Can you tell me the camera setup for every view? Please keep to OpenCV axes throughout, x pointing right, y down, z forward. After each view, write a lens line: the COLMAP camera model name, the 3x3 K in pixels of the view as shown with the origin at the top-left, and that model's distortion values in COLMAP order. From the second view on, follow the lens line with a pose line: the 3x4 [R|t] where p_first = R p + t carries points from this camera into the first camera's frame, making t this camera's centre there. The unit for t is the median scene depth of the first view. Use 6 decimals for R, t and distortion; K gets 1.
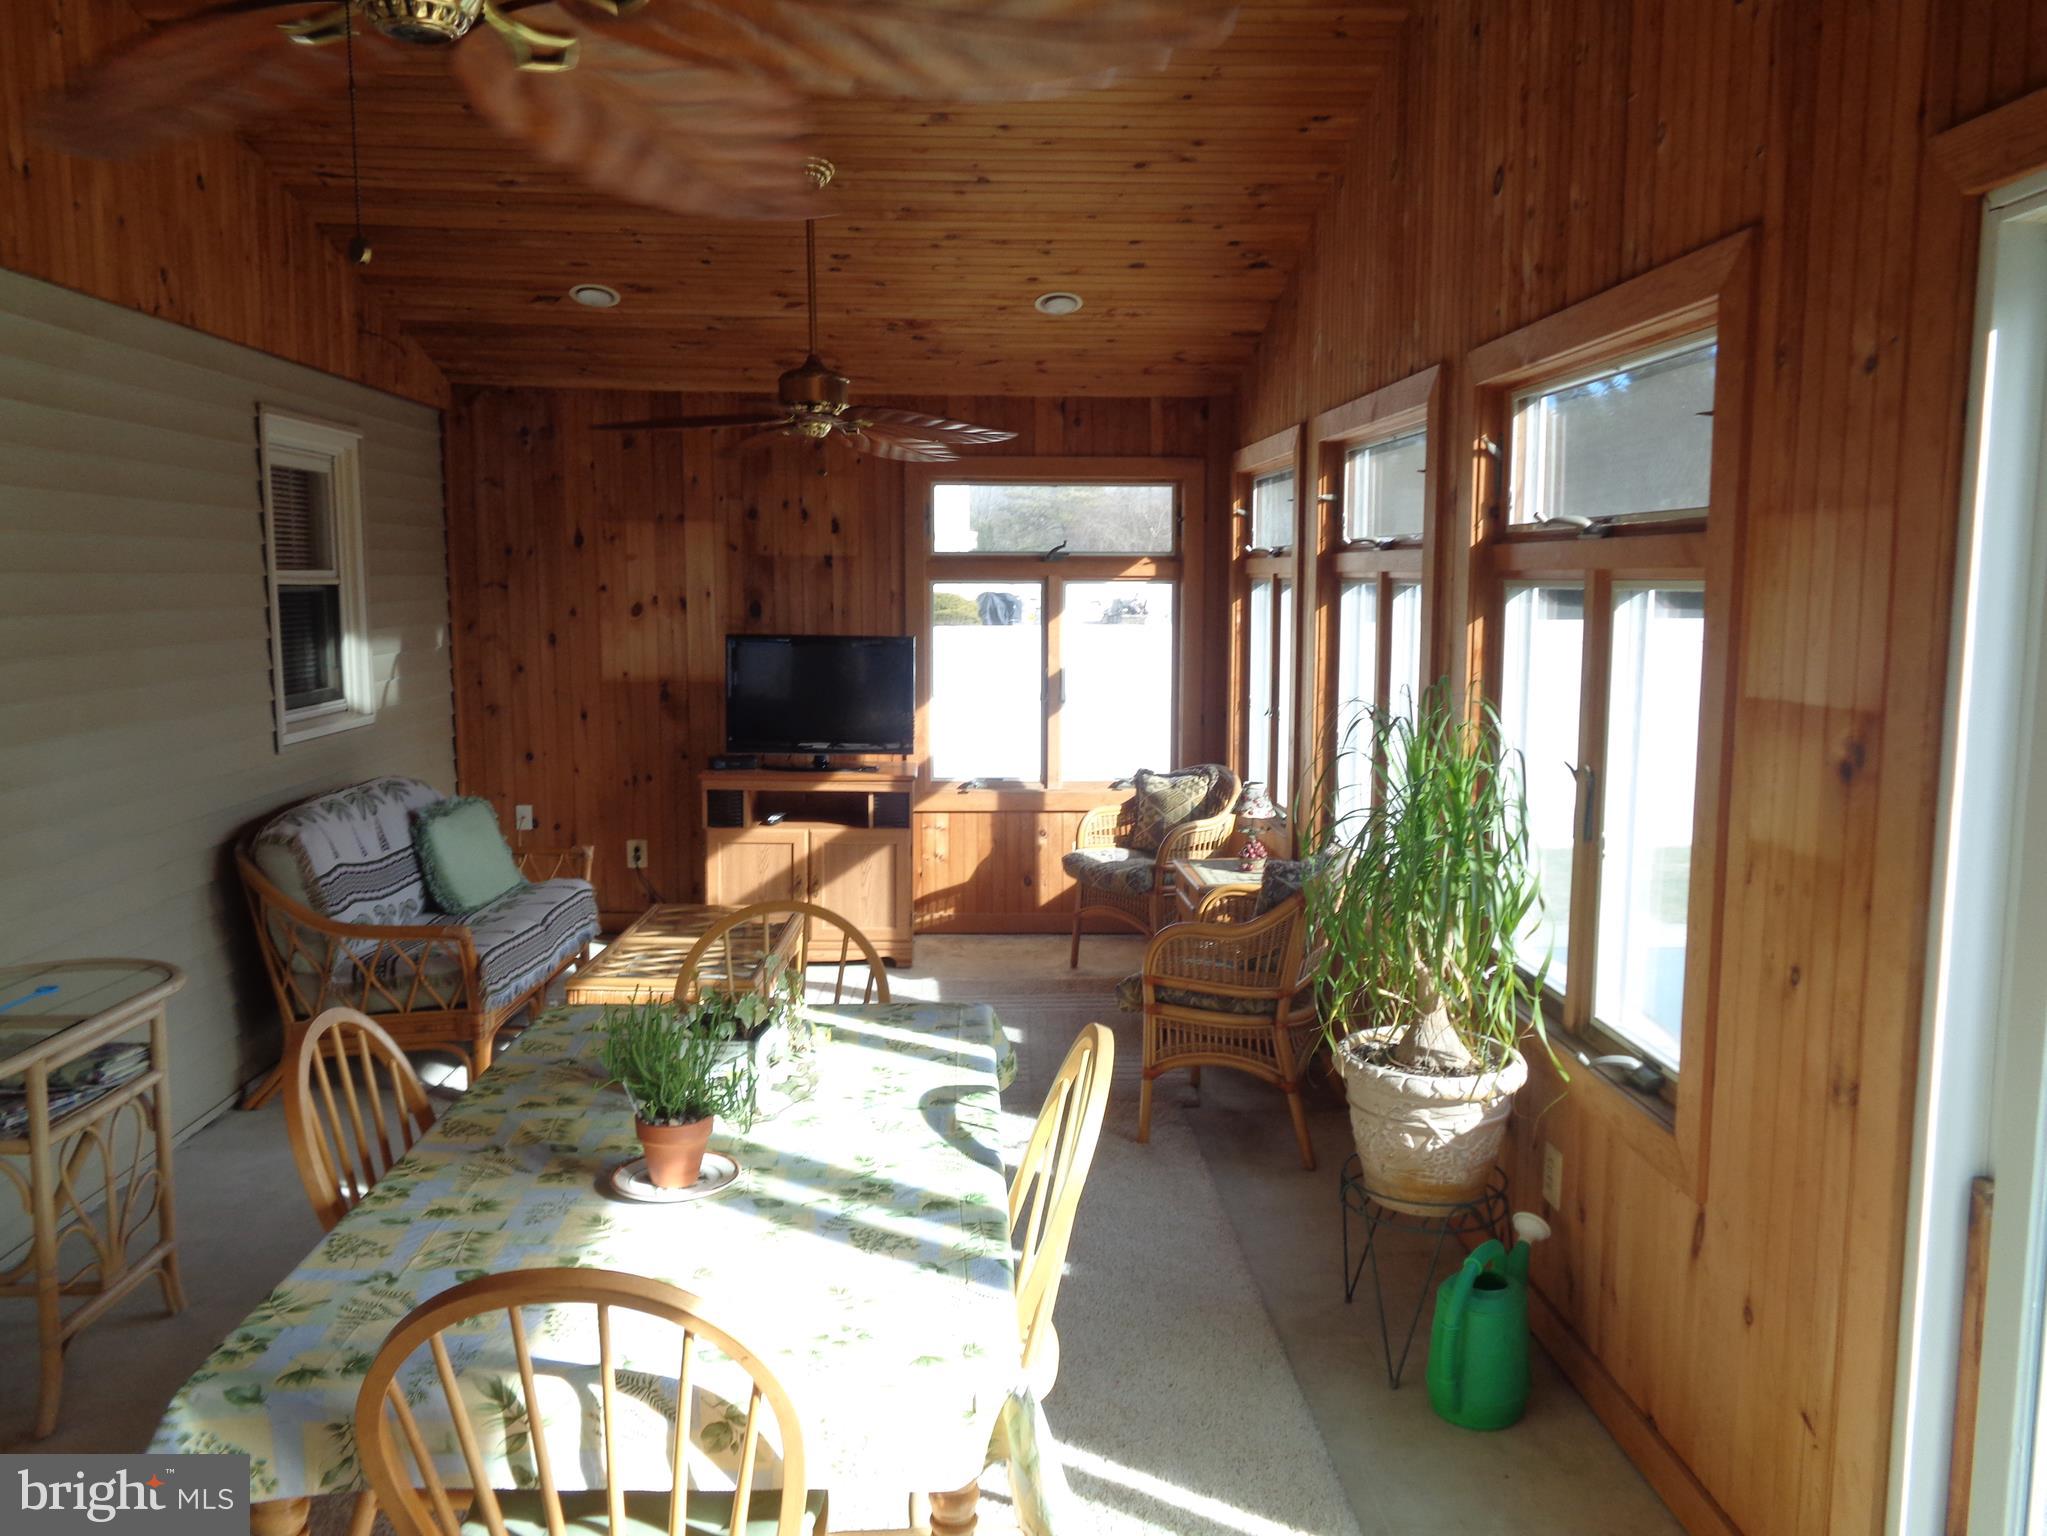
lens RADIAL K [[1530.1, 0, 1025.2], [0, 1530.1, 767.5], [0, 0, 1]] dist [-0.009176, 0.009651]
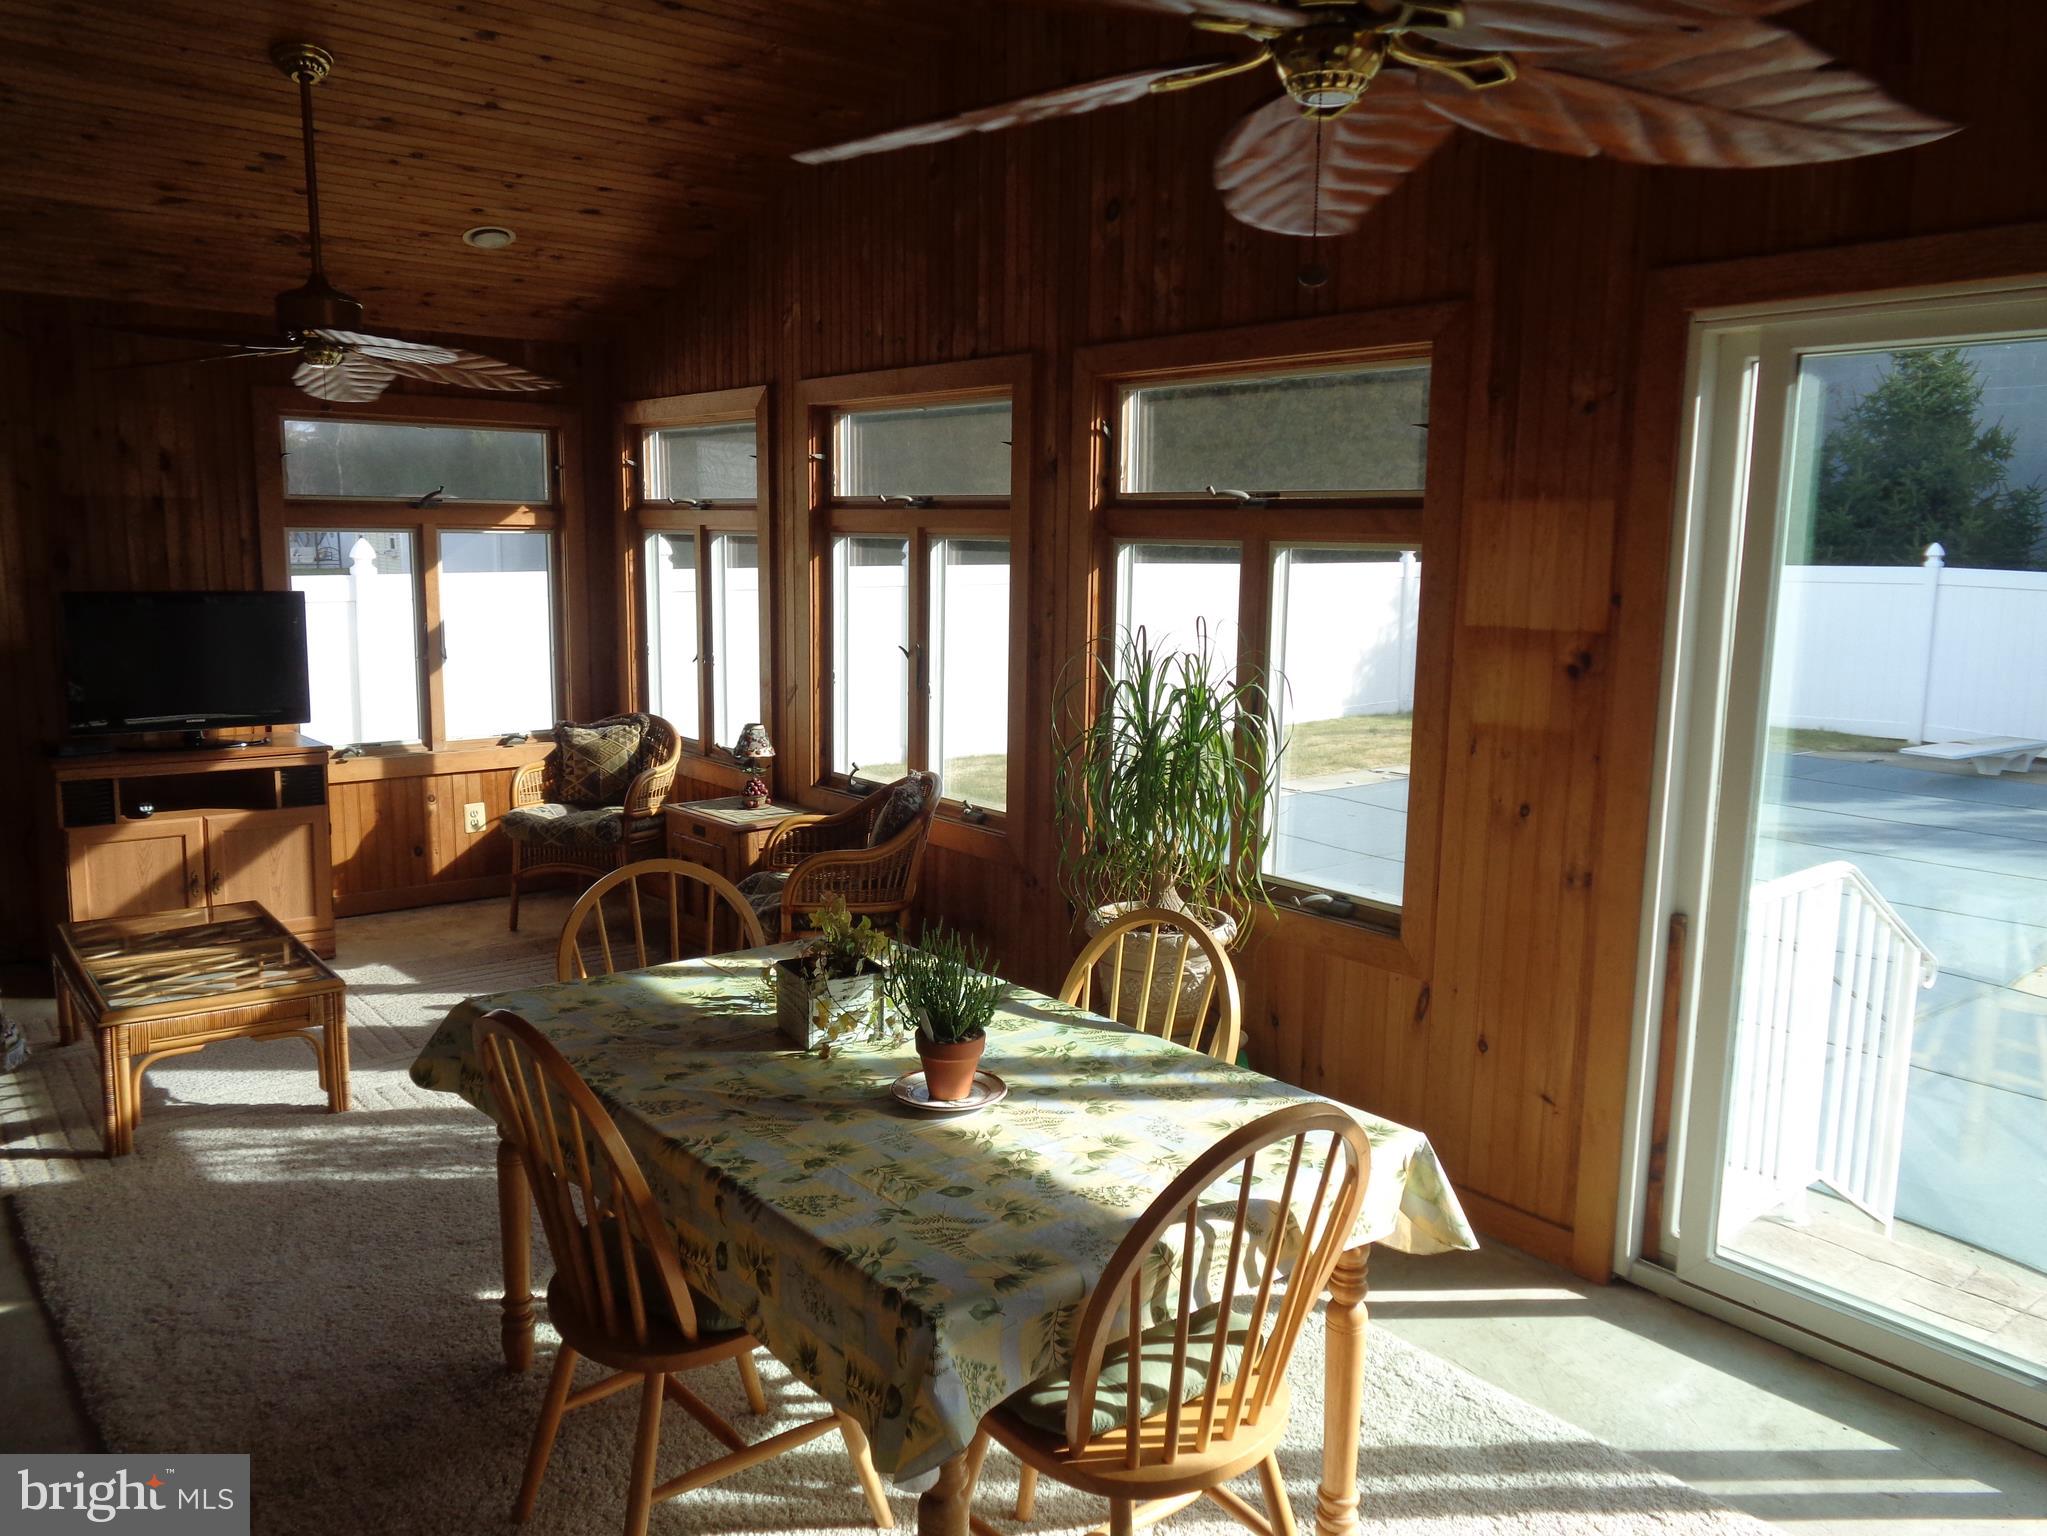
lens RADIAL K [[1530.1, 0, 1028.4], [0, 1530.1, 771.8], [0, 0, 1]] dist [-0.009176, 0.009651]
pose [[0.799387, -0.084615, 0.594828, -0.301776], [0.061464, 0.996356, 0.059131, -0.007795], [-0.597664, -0.010707, 0.801675, 0.033814]]
